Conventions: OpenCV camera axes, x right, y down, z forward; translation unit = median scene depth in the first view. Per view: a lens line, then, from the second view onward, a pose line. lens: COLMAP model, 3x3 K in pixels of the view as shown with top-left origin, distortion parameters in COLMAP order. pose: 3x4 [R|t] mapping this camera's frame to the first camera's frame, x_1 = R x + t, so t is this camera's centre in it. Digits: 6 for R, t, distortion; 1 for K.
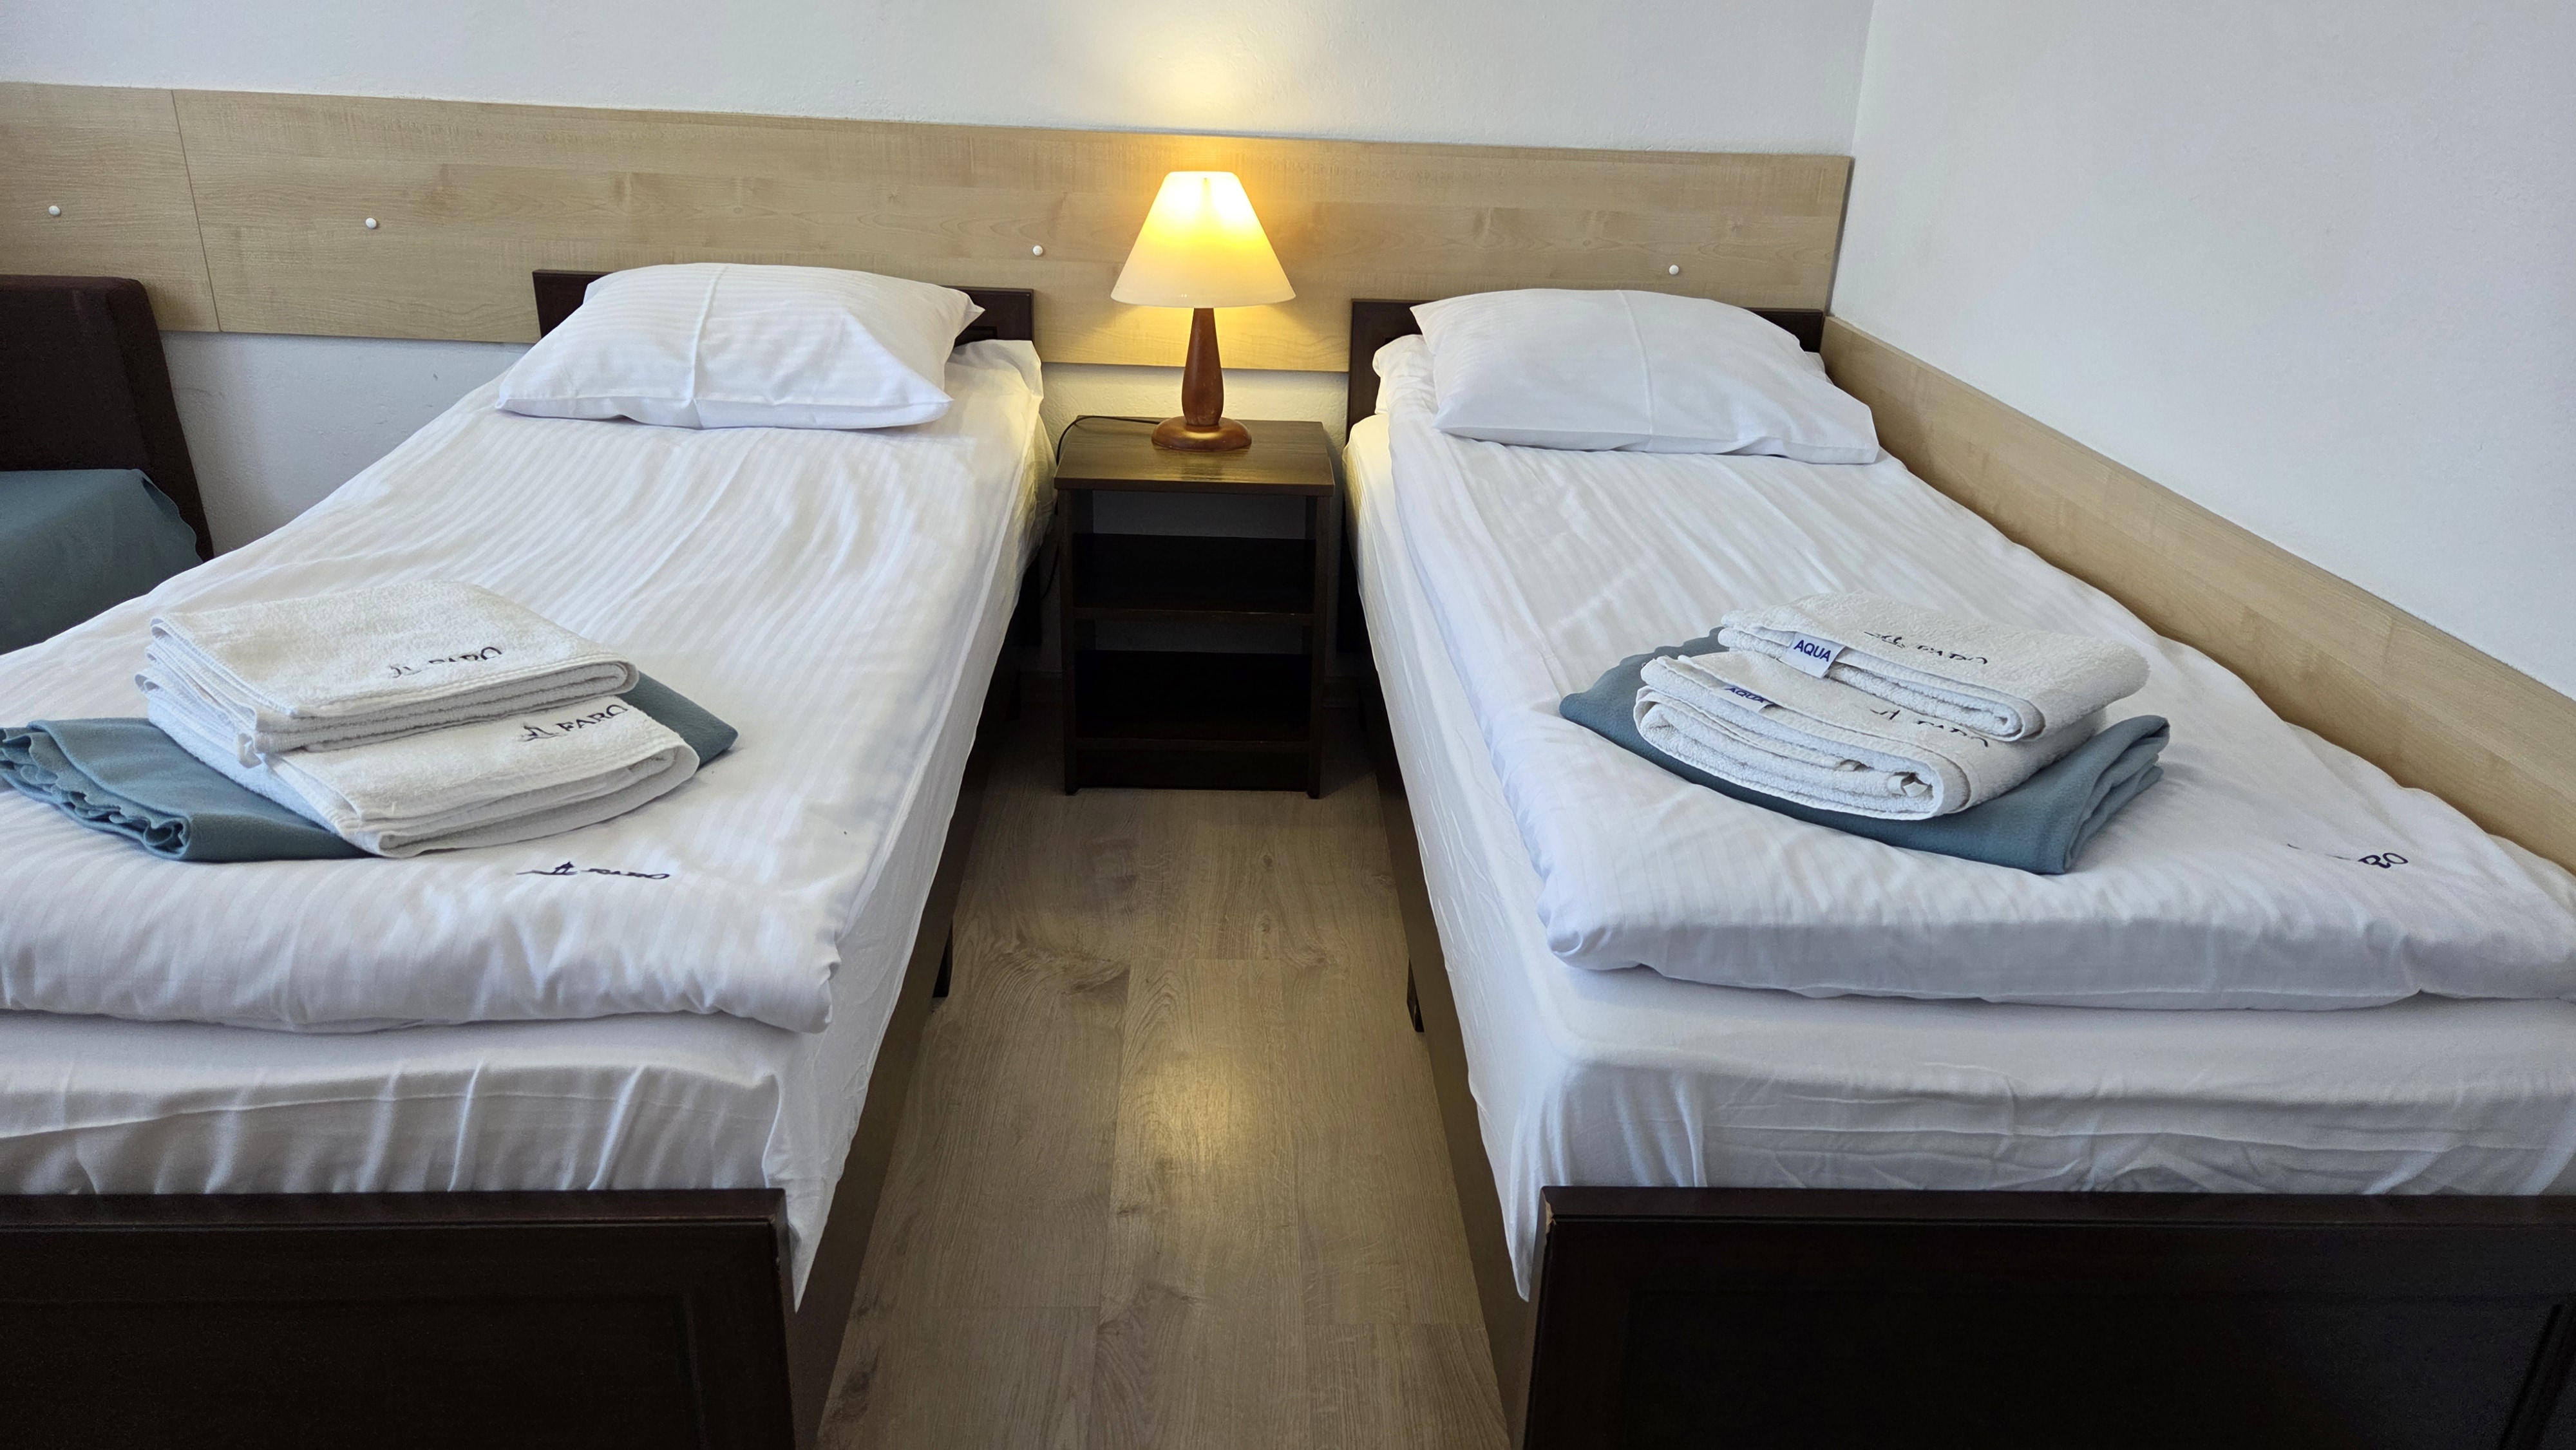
lens RADIAL K [[1711.8, 0, 1314.8], [0, 1711.8, 731.9], [0, 0, 1]] dist [0.063952, -0.045559]
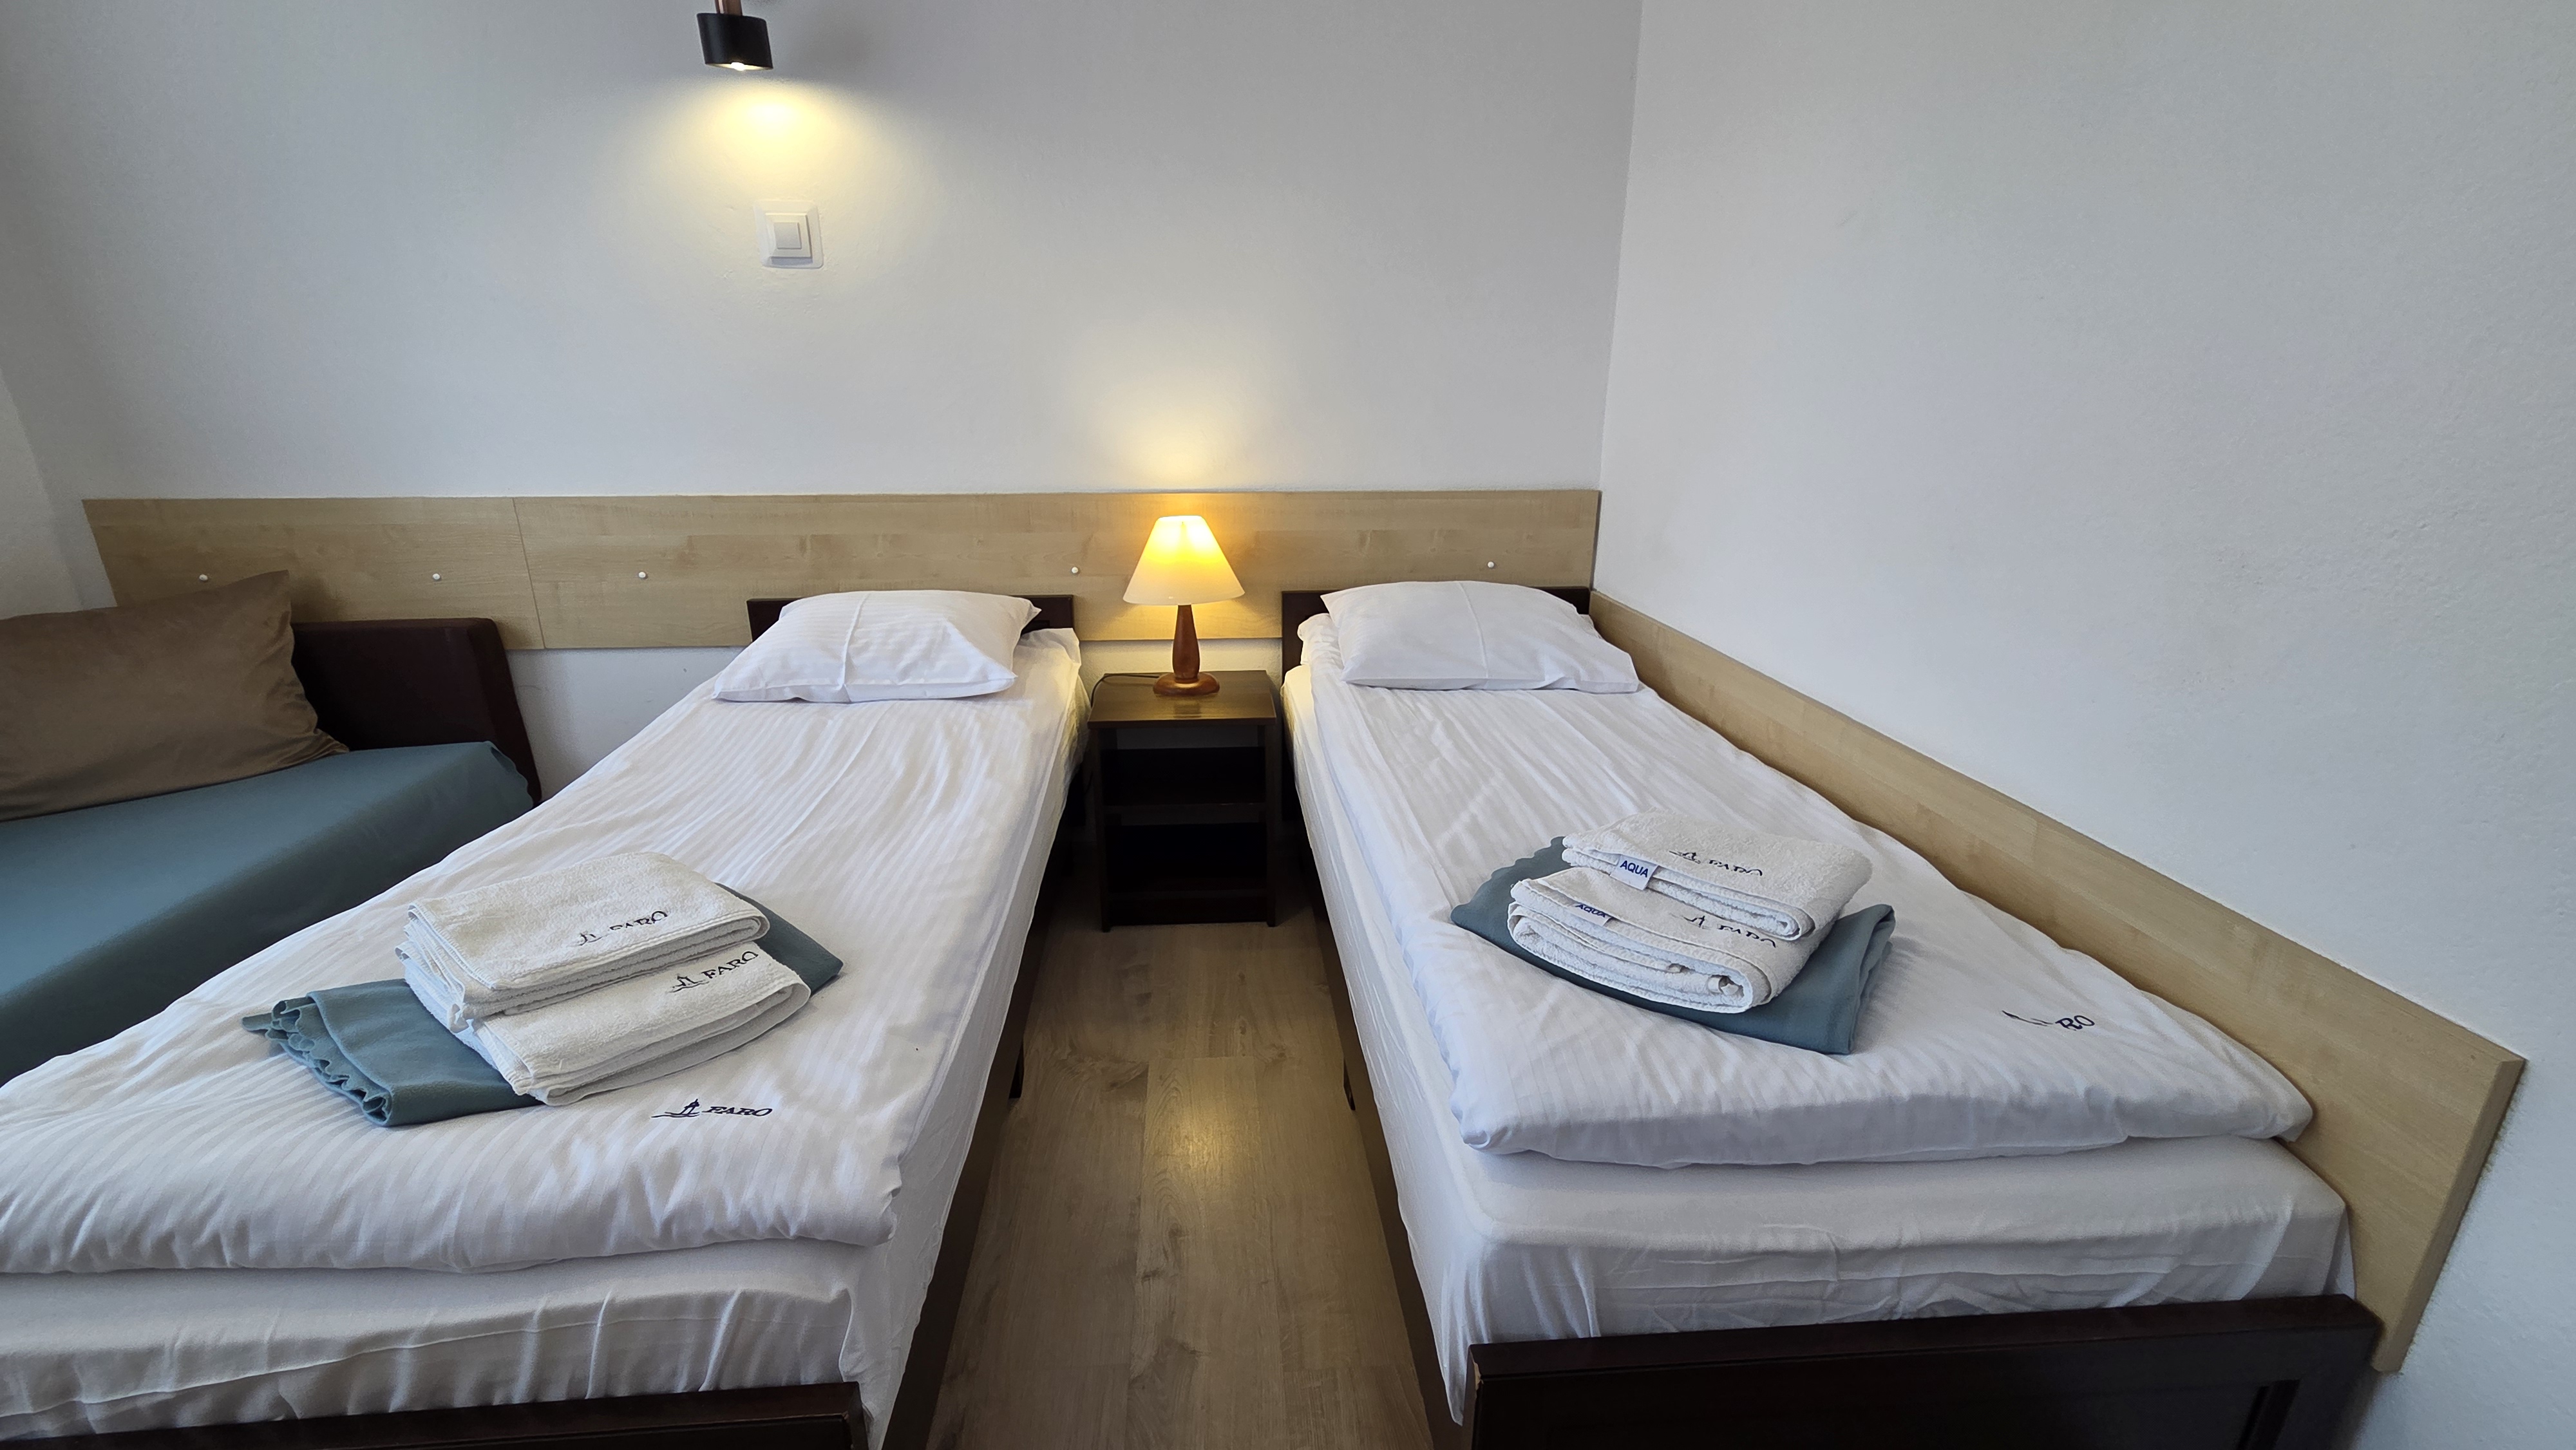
lens RADIAL K [[1055.6, 0, 1279.2], [0, 1055.6, 732.3], [0, 0, 1]] dist [0.001101, 0.000248]
pose [[0.998945, -0.044247, 0.012272, 0.003680], [0.045166, 0.995010, -0.088968, -0.087456], [-0.008274, 0.089429, 0.995959, 0.153417]]
